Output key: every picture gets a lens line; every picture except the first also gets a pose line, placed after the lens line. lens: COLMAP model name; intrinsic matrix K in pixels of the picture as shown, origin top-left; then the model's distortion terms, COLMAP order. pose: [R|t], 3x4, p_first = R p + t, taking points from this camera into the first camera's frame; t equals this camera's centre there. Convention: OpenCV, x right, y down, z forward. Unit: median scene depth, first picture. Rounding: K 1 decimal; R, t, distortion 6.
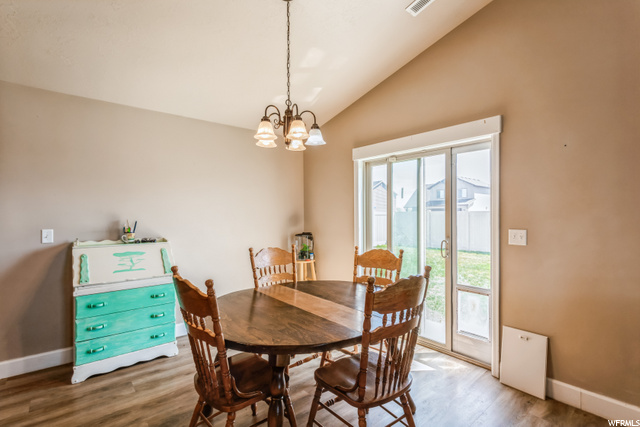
lens RADIAL K [[304.4, 0, 317.1], [0, 304.4, 215.6], [0, 0, 1]] dist [0.012907, 0.000287]
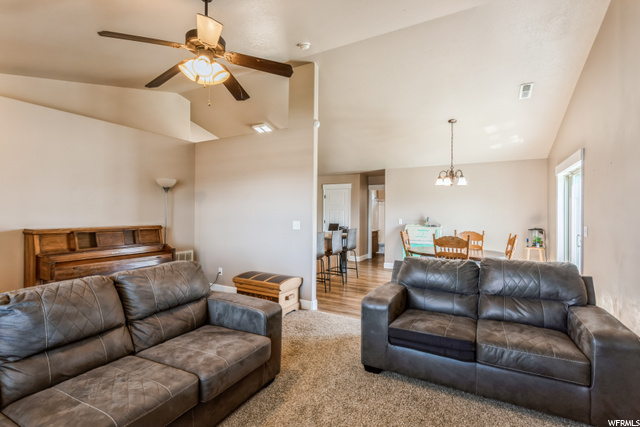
lens RADIAL K [[306.3, 0, 320.0], [0, 306.3, 213.5], [0, 0, 1]] dist [0.000754, 0.000403]
pose [[0.356853, 0.006833, -0.934135, 1.334333], [-0.013873, 0.999902, 0.002015, 0.000026], [0.934057, 0.012240, 0.356913, -0.611055]]
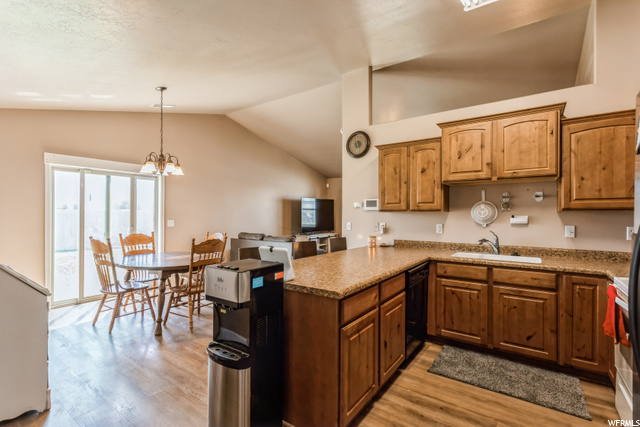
lens RADIAL K [[304.4, 0, 317.1], [0, 304.4, 215.6], [0, 0, 1]] dist [0.012907, 0.000287]
pose [[-0.235953, -0.002403, 0.971762, -1.550926], [-0.001228, 0.999997, 0.002174, 0.006589], [-0.971764, -0.000681, -0.235955, 0.399949]]
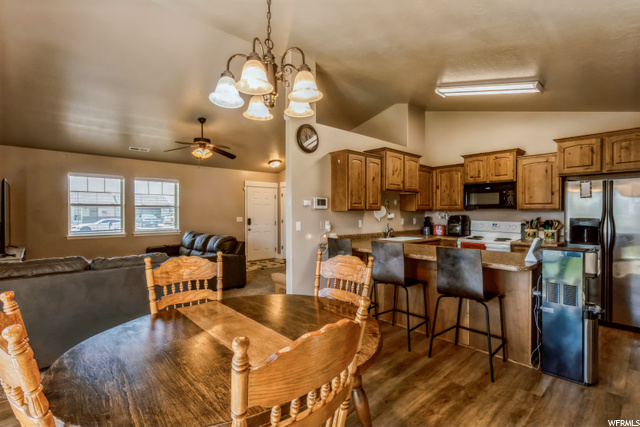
lens RADIAL K [[306.3, 0, 320.0], [0, 306.3, 213.5], [0, 0, 1]] dist [0.000754, 0.000403]
pose [[-0.999580, 0.002639, -0.028873, -0.157730], [0.002445, 0.999974, 0.006741, -0.004097], [0.028890, 0.006668, -0.999560, 1.268429]]
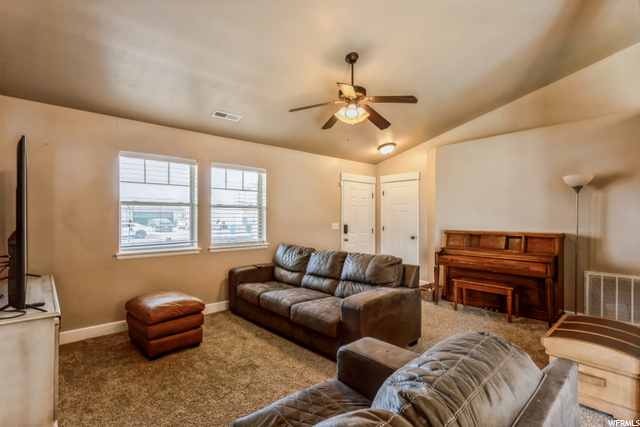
lens RADIAL K [[303.9, 0, 317.8], [0, 303.9, 215.6], [0, 0, 1]] dist [-0.001542, -0.000157]
pose [[-0.999762, -0.000811, -0.021801, 0.644406], [-0.000817, 1.000000, 0.000303, -0.002350], [0.021801, 0.000321, -0.999762, 0.465413]]
